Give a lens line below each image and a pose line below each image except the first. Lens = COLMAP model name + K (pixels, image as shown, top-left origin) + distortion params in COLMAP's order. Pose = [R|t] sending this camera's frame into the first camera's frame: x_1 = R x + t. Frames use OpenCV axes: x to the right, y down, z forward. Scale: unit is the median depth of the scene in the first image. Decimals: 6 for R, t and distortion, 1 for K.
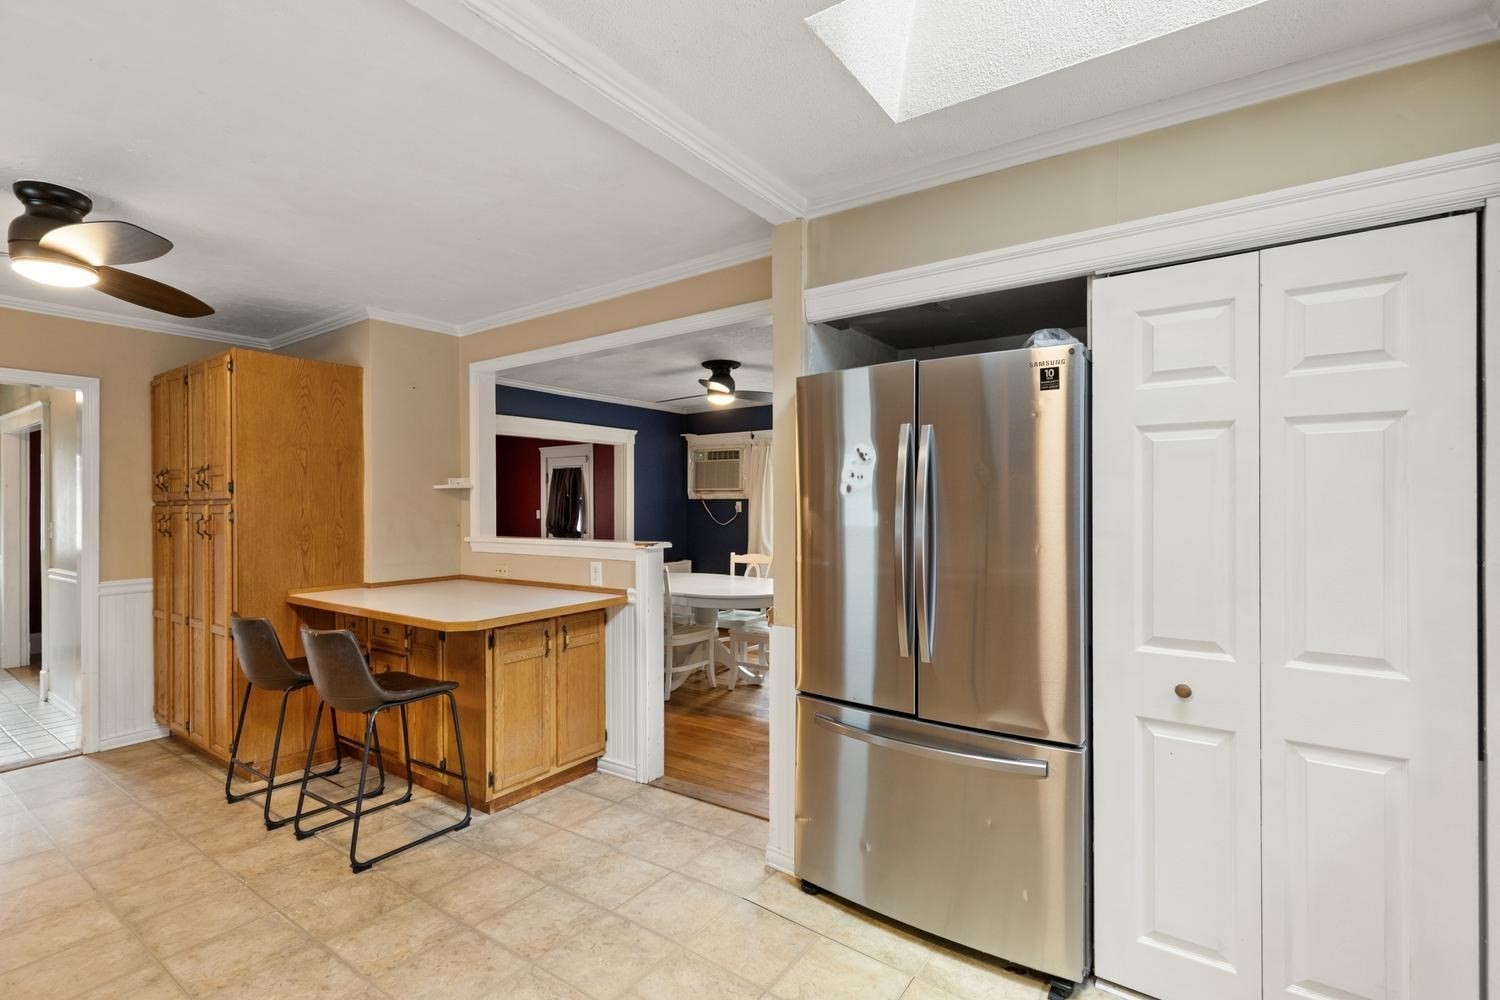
lens RADIAL K [[682.6, 0, 751.5], [0, 682.6, 506.3], [0, 0, 1]] dist [0.002141, 0.000163]
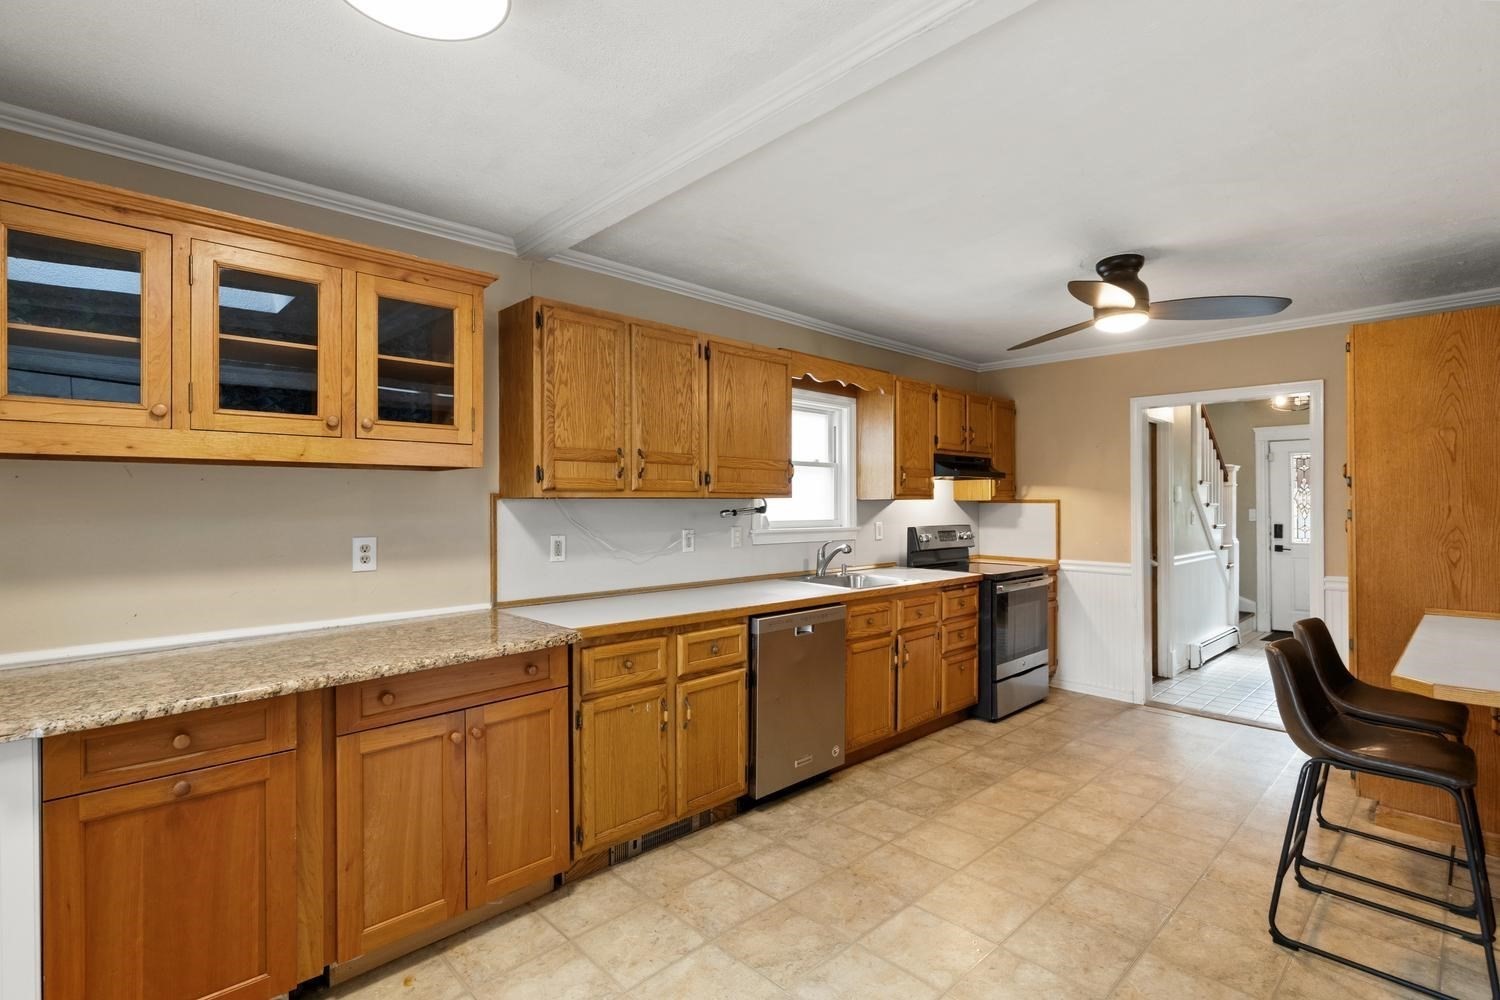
lens RADIAL K [[697.1, 0, 739.5], [0, 697.1, 499.9], [0, 0, 1]] dist [0.001437, -0.000538]
pose [[-0.203317, -0.002276, -0.979110, 0.297145], [-0.000393, 0.999997, -0.002242, -0.001681], [0.979113, -0.000071, -0.203318, 0.404150]]
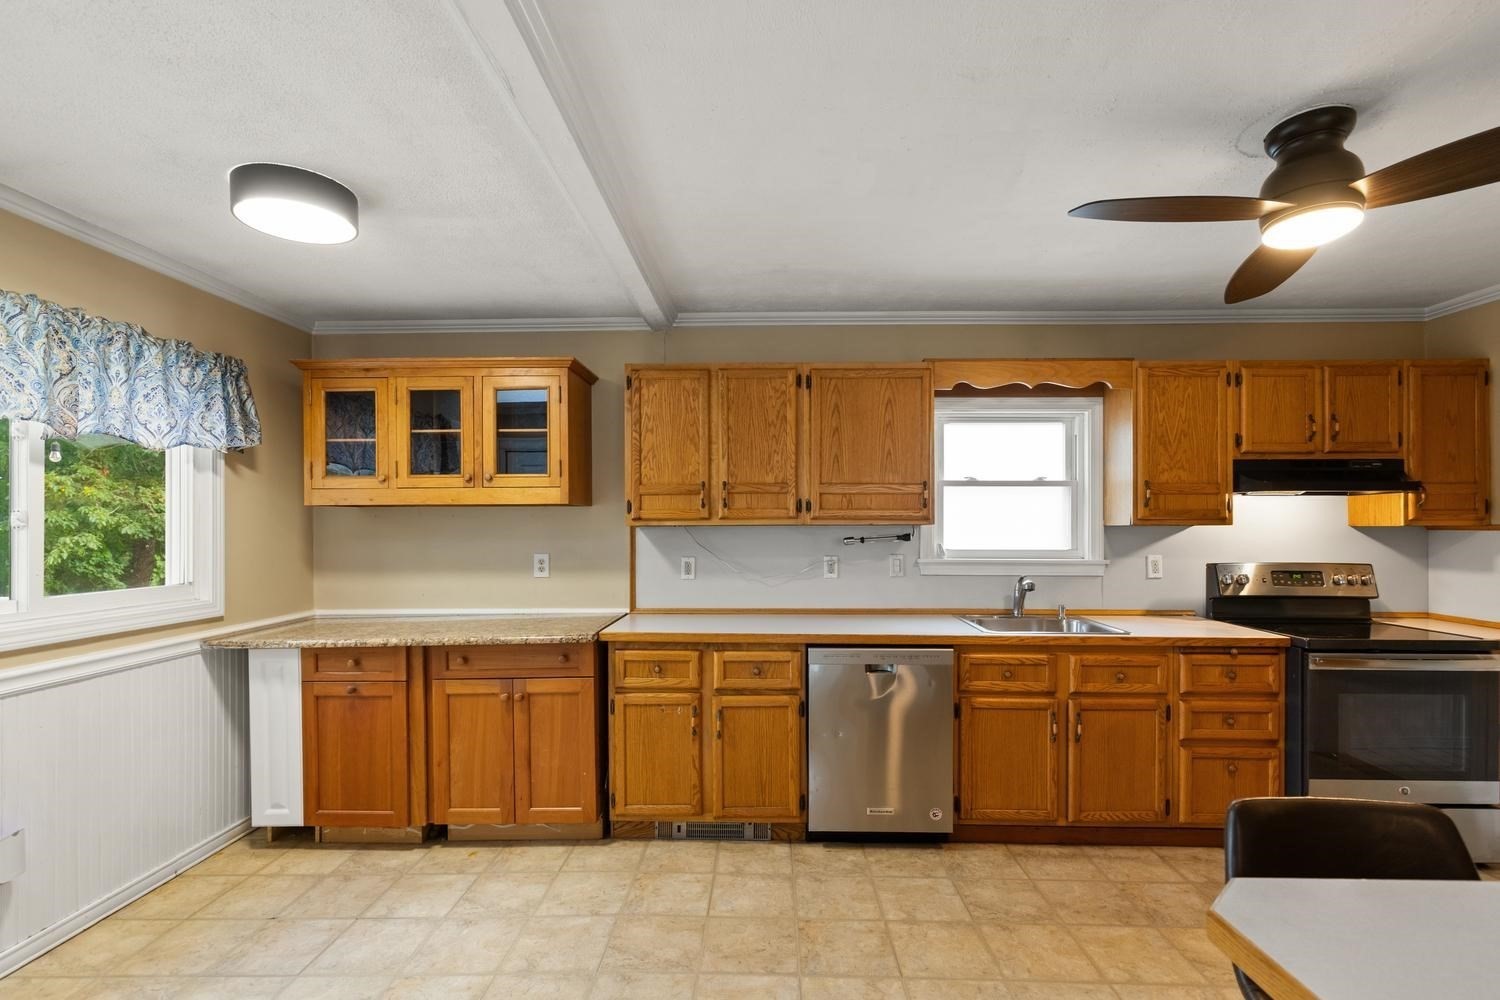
lens RADIAL K [[682.1, 0, 753.4], [0, 682.1, 528.8], [0, 0, 1]] dist [0.002447, -0.000032]
pose [[-0.830509, 0.003968, -0.556992, -0.051010], [0.001715, 0.999988, 0.004566, -0.006087], [0.557003, 0.002837, -0.830505, 0.927816]]
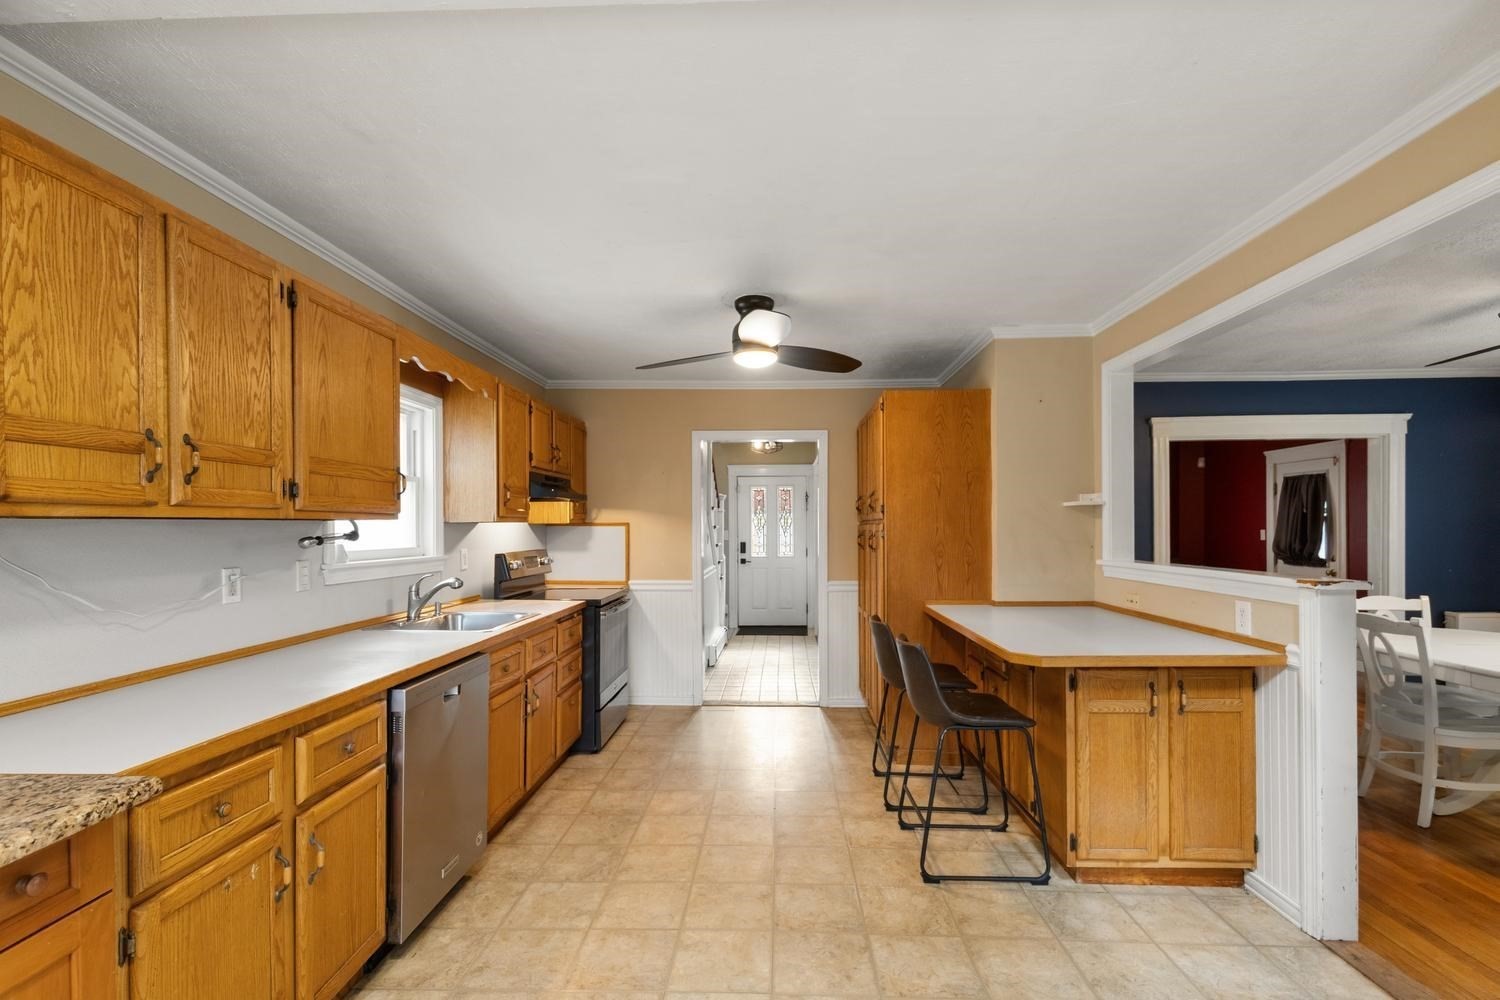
lens RADIAL K [[682.1, 0, 753.4], [0, 682.1, 528.8], [0, 0, 1]] dist [0.002447, -0.000032]
pose [[0.542172, 0.004696, -0.840254, 0.107559], [0.000371, 0.999983, 0.005827, -0.000817], [0.840267, -0.003471, 0.542161, 0.173538]]
